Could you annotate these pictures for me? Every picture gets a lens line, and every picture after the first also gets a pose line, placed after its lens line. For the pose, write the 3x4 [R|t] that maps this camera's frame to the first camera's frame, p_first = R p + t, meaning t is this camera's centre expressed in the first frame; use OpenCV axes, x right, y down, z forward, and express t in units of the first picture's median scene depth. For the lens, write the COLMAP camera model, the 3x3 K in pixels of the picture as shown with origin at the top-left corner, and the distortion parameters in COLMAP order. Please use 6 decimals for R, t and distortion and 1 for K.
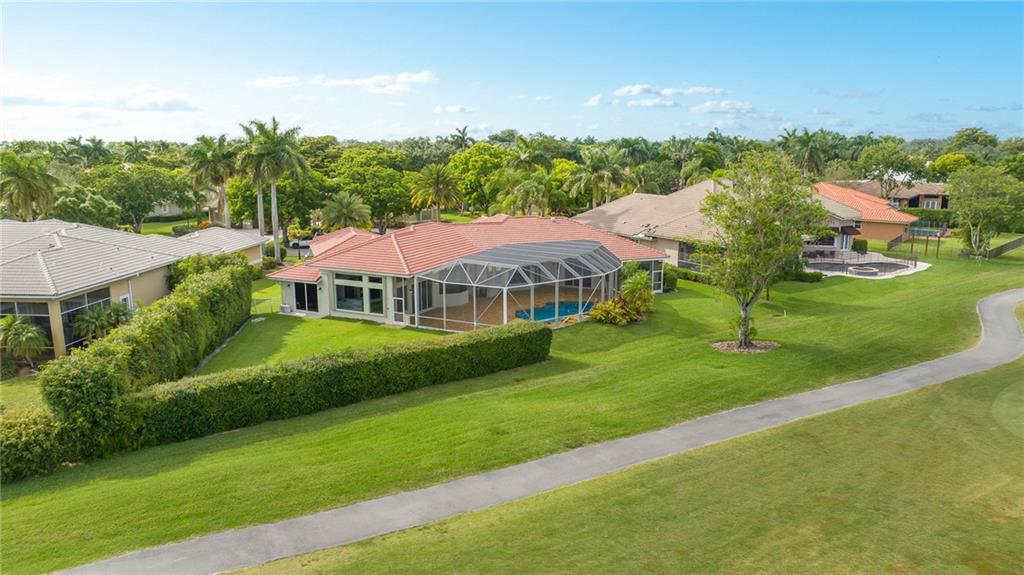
lens RADIAL K [[738.8, 0, 512.0], [0, 738.8, 287.5], [0, 0, 1]] dist [-0.023863, 0.003873]
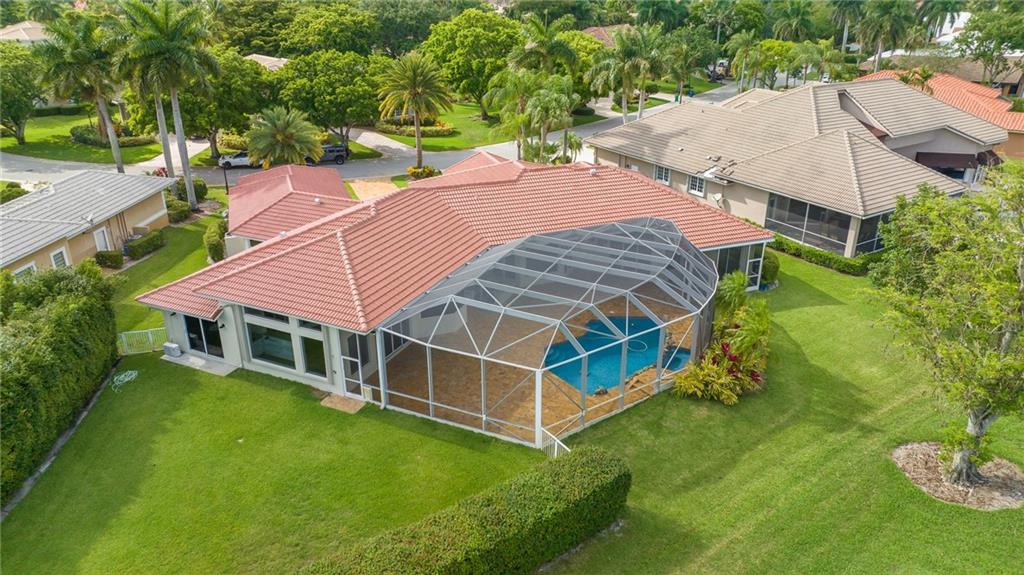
lens RADIAL K [[738.8, 0, 512.0], [0, 738.8, 287.5], [0, 0, 1]] dist [-0.023863, 0.003873]
pose [[0.999781, -0.007142, 0.019650, -0.032418], [0.002911, 0.978244, 0.207438, -0.141271], [-0.020704, -0.207335, 0.978051, 0.380667]]
